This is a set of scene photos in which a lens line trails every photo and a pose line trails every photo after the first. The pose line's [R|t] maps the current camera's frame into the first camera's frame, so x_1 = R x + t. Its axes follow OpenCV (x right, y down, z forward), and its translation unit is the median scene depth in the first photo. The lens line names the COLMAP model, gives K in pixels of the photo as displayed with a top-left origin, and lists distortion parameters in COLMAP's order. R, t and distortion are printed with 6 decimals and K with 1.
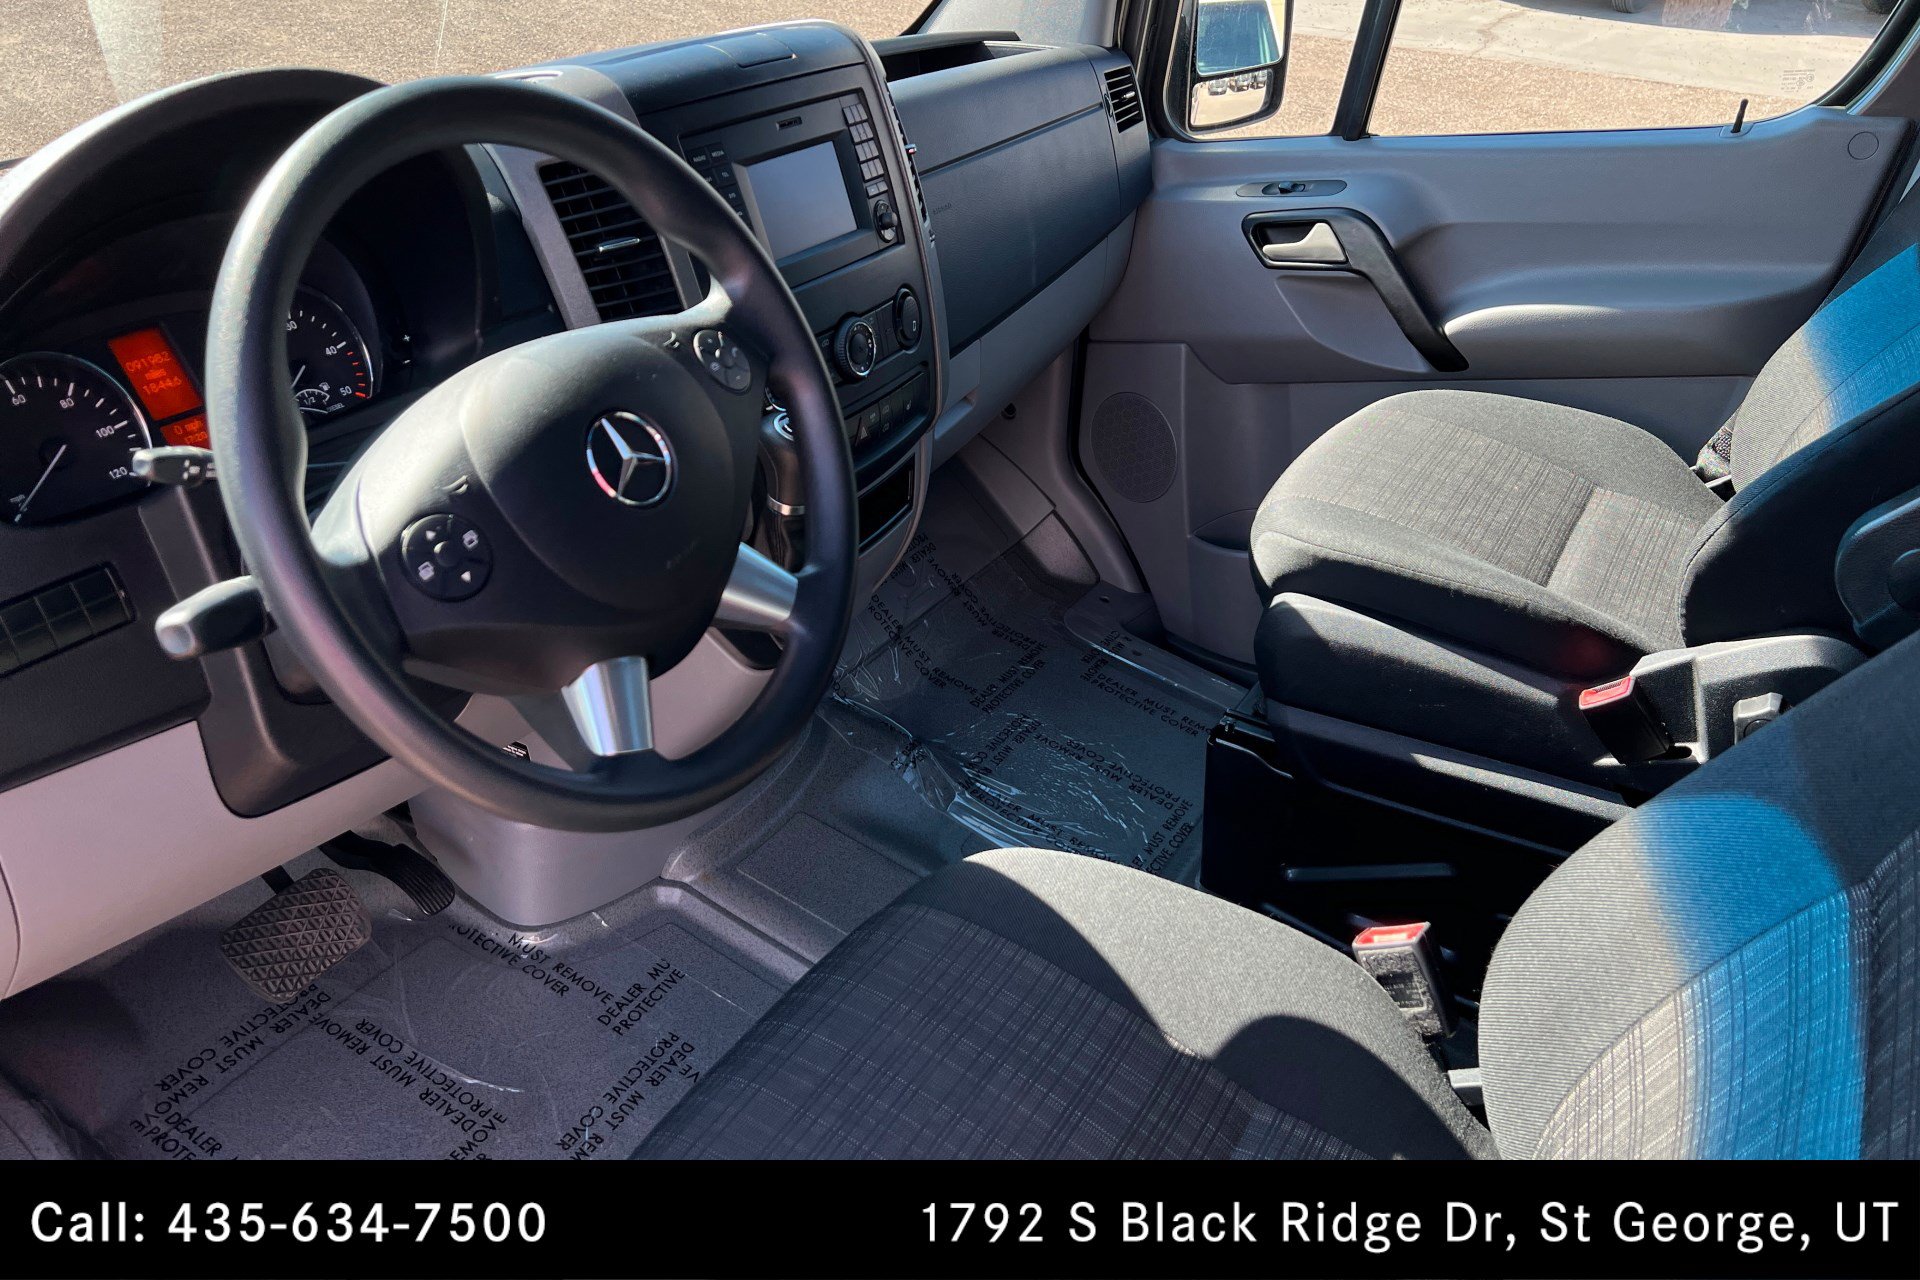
lens RADIAL K [[1420.6, 0, 960.0], [0, 1420.6, 640.0], [0, 0, 1]] dist [0.066360, -0.082117]
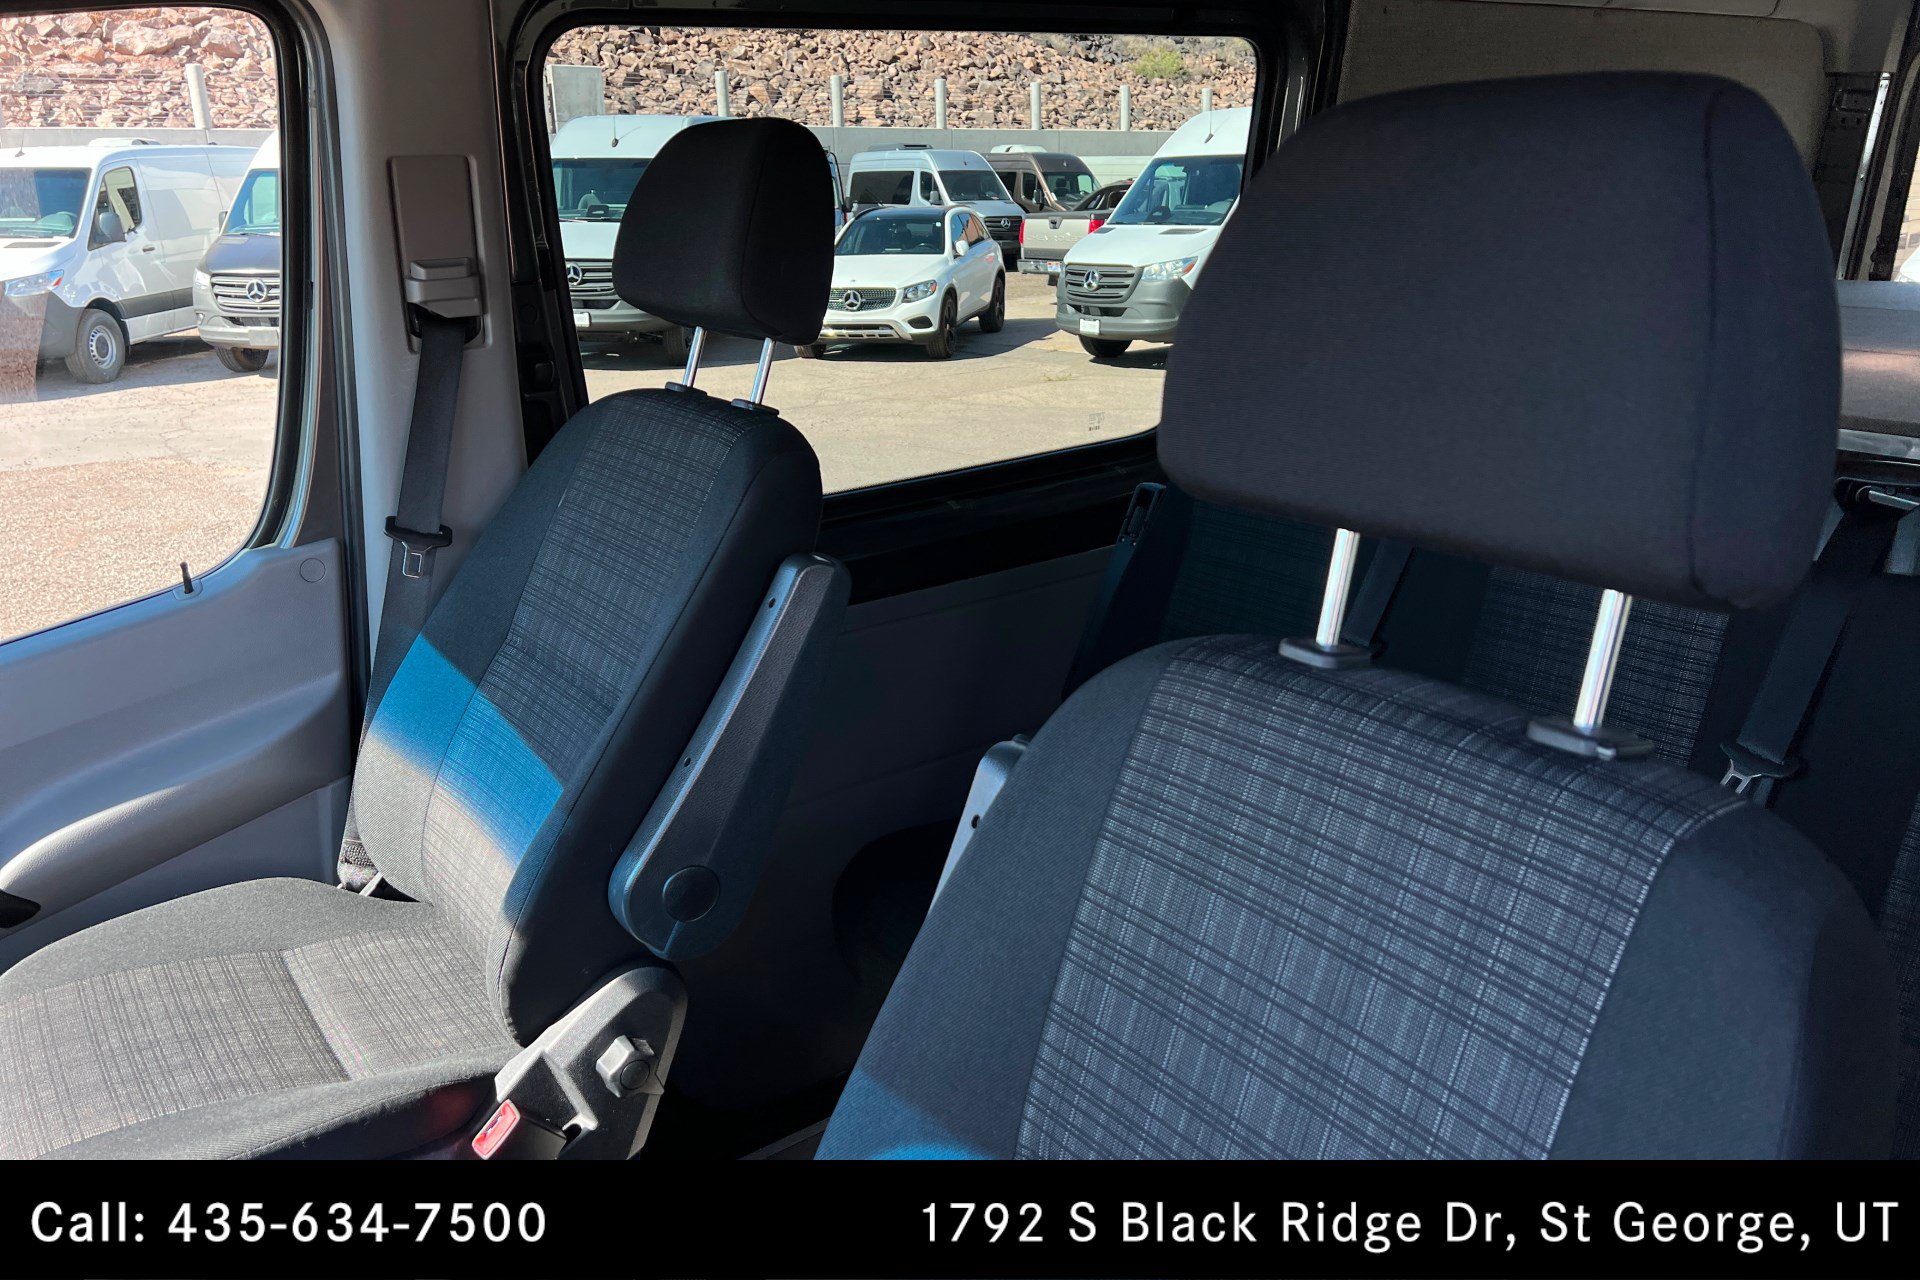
lens RADIAL K [[1420.6, 0, 960.0], [0, 1420.6, 640.0], [0, 0, 1]] dist [0.066360, -0.082117]
pose [[0.382016, -0.330302, 0.863113, -0.180446], [0.501872, 0.858377, 0.106359, -0.201420], [-0.776008, 0.392542, 0.493683, 0.116048]]
